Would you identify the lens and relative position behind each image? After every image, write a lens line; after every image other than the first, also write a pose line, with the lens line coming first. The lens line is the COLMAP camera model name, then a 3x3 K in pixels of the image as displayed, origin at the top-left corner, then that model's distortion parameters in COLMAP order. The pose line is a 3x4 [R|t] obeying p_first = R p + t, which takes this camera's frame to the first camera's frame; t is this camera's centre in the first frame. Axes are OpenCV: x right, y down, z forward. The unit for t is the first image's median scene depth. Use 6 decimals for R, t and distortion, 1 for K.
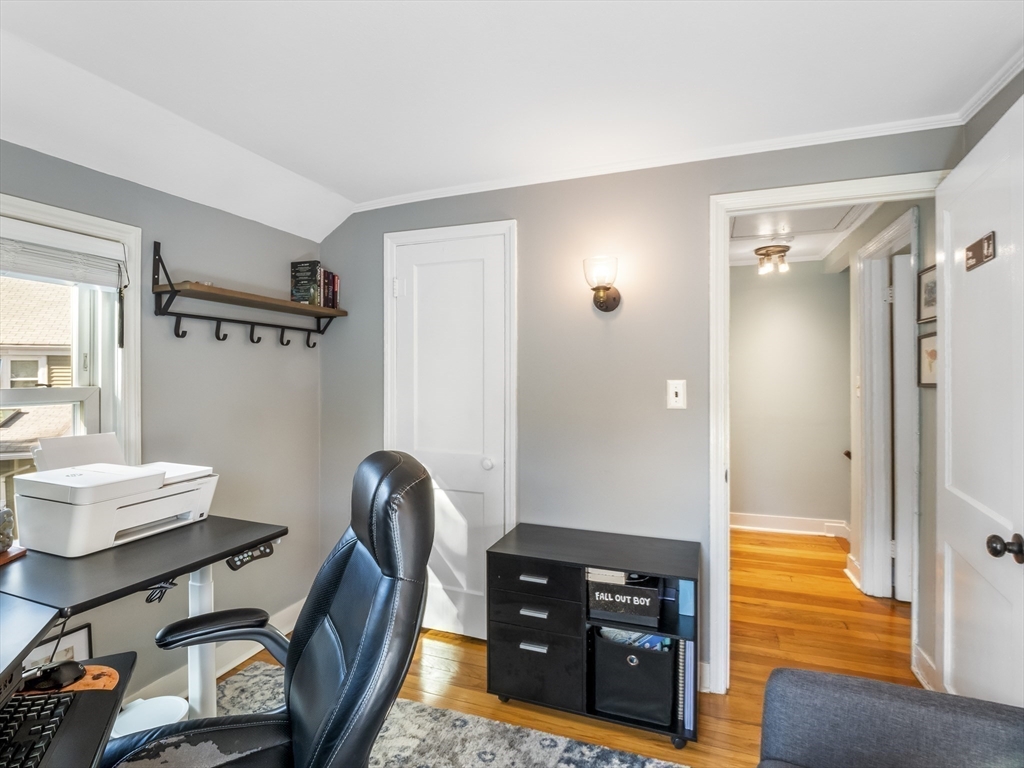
lens RADIAL K [[502.5, 0, 511.6], [0, 502.5, 373.0], [0, 0, 1]] dist [-0.002841, 0.000164]
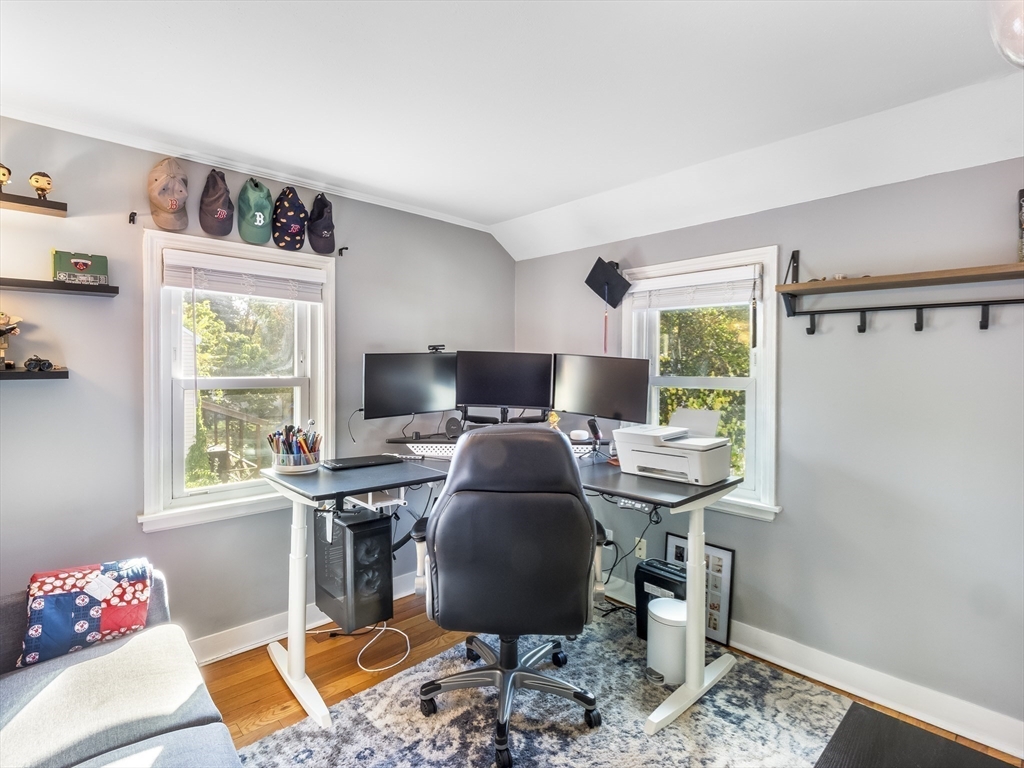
lens RADIAL K [[502.5, 0, 511.6], [0, 502.5, 373.0], [0, 0, 1]] dist [-0.002841, 0.000164]
pose [[-0.442865, 0.008005, -0.896553, 0.578053], [-0.004538, 0.999927, 0.011169, 0.001697], [0.896577, 0.009015, -0.442796, 0.925186]]
